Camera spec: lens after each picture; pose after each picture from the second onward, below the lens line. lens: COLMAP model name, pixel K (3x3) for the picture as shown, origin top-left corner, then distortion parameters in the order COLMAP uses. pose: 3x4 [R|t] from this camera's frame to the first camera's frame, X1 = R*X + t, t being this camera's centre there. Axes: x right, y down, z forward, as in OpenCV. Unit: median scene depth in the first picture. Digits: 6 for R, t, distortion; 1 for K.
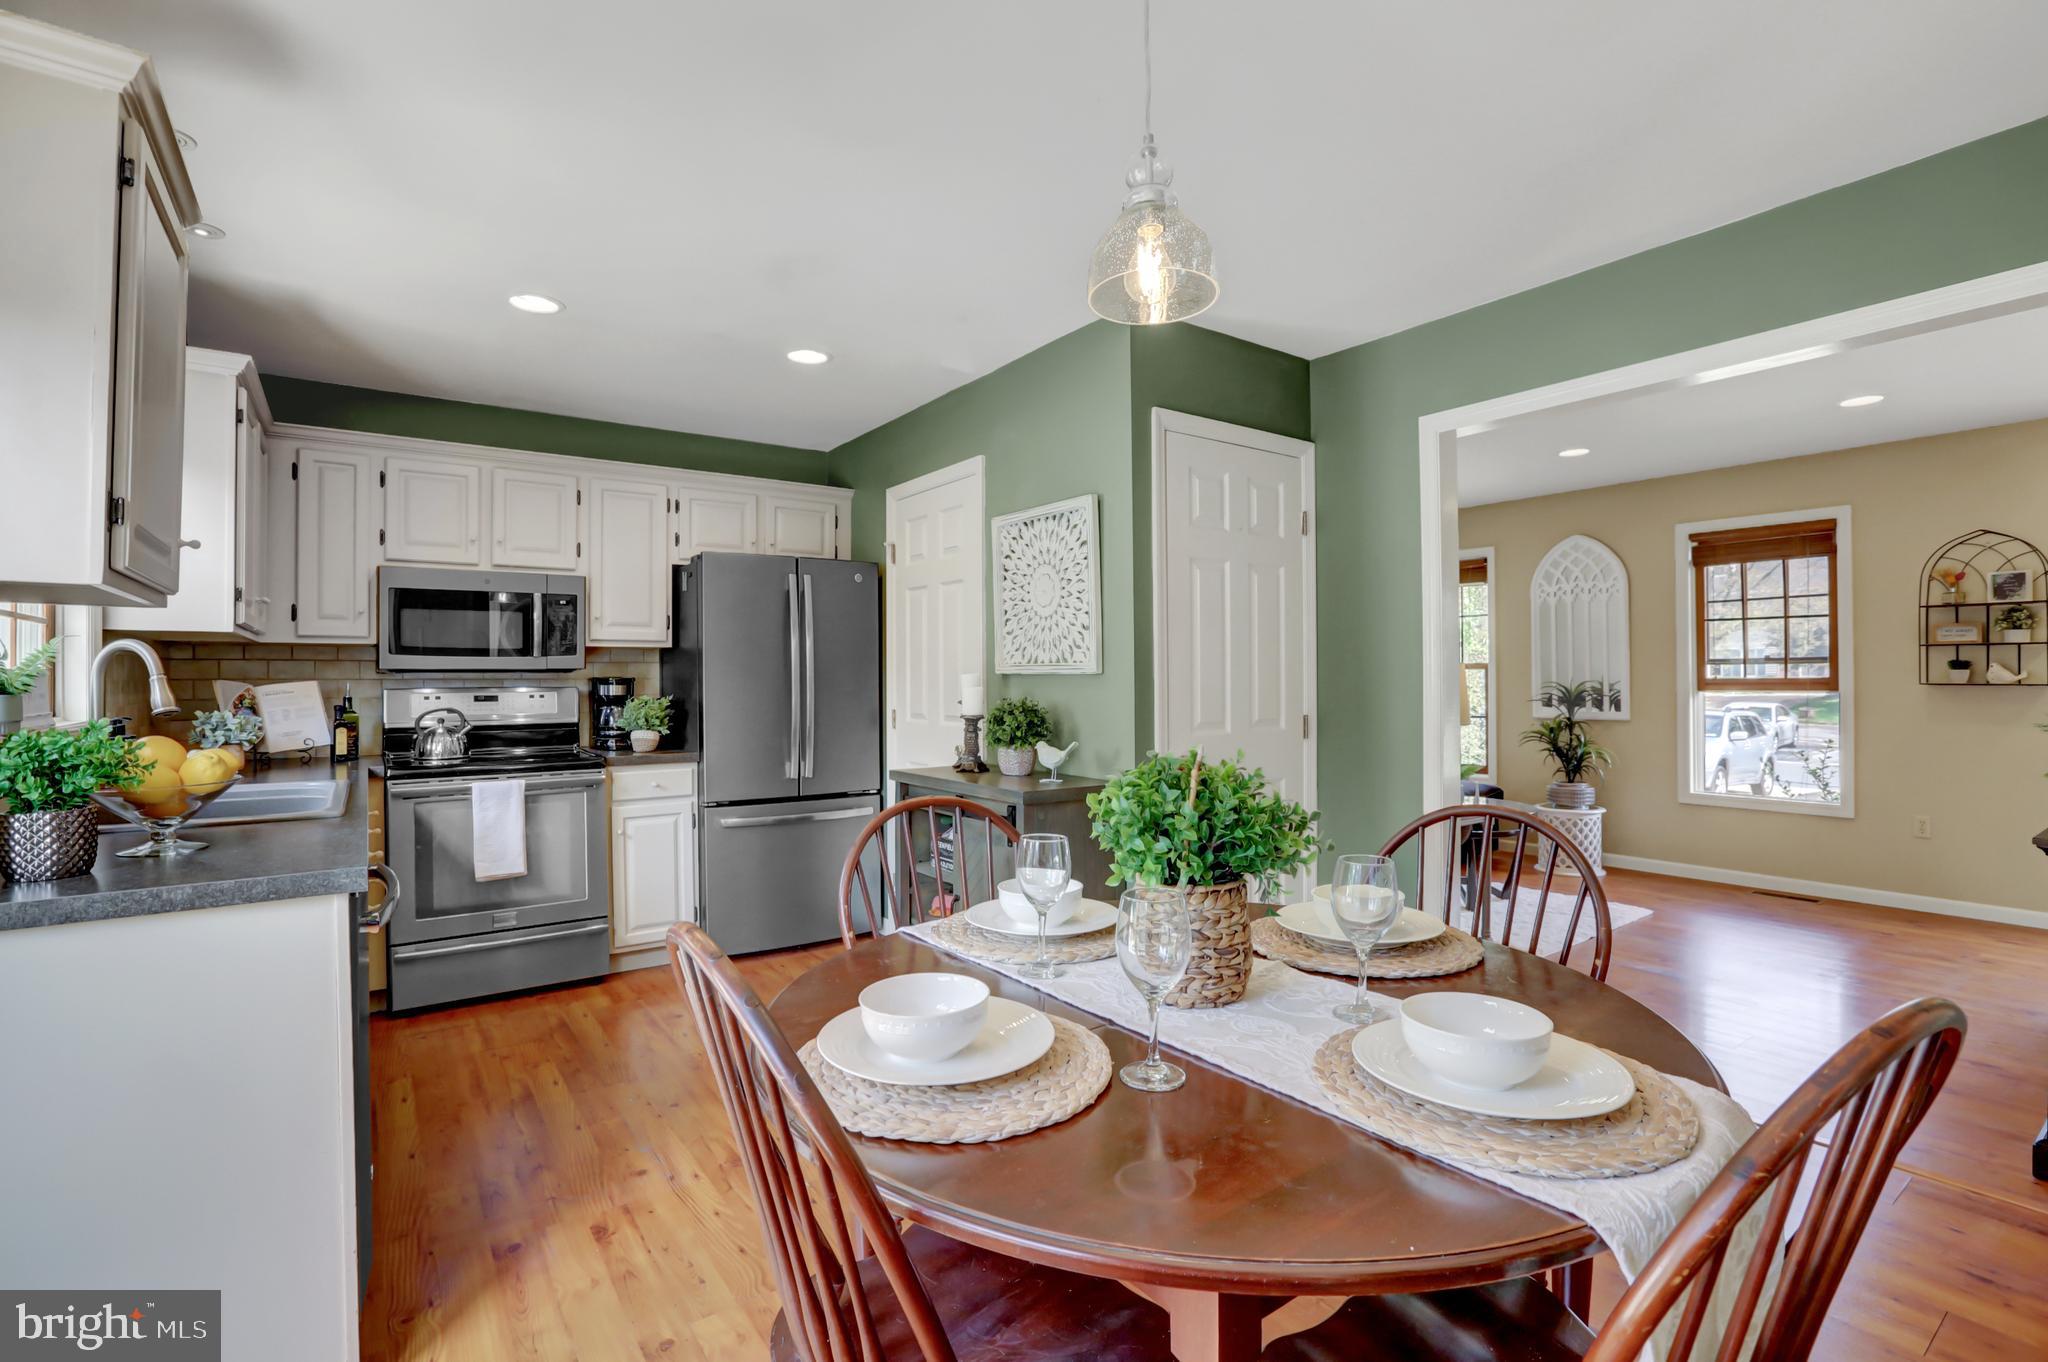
lens RADIAL K [[939.4, 0, 1008.5], [0, 939.4, 676.9], [0, 0, 1]] dist [-0.051368, 0.018119]
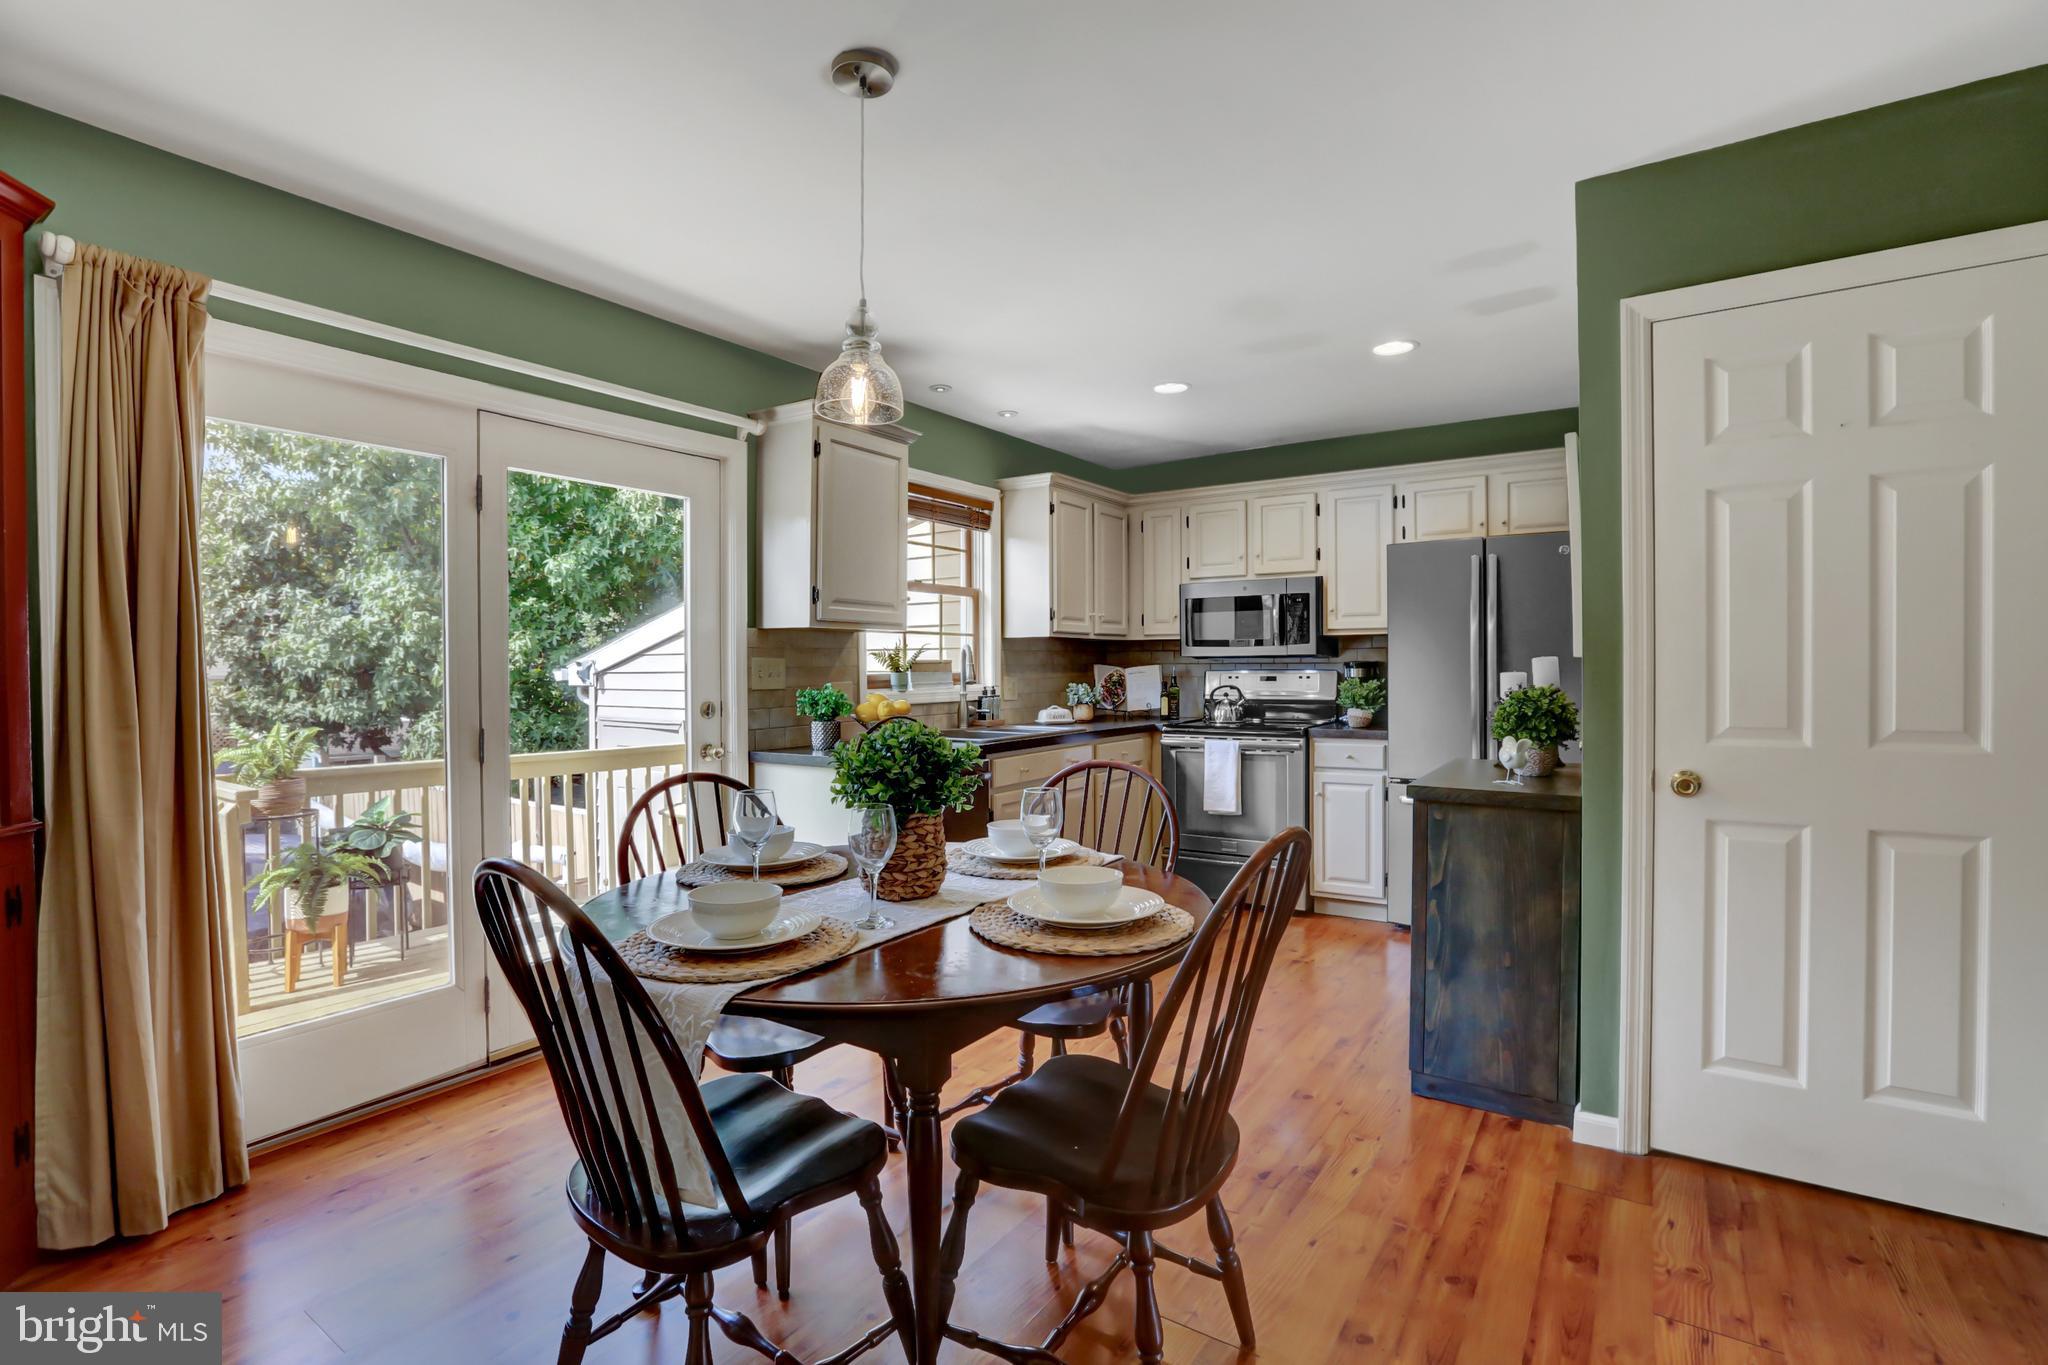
lens RADIAL K [[939.4, 0, 1022.2], [0, 939.4, 676.8], [0, 0, 1]] dist [-0.051368, 0.018119]
pose [[0.359863, 0.011959, -0.932928, 0.589158], [0.006393, 0.999863, 0.015283, -0.001235], [0.932983, -0.011464, 0.359737, 0.245092]]
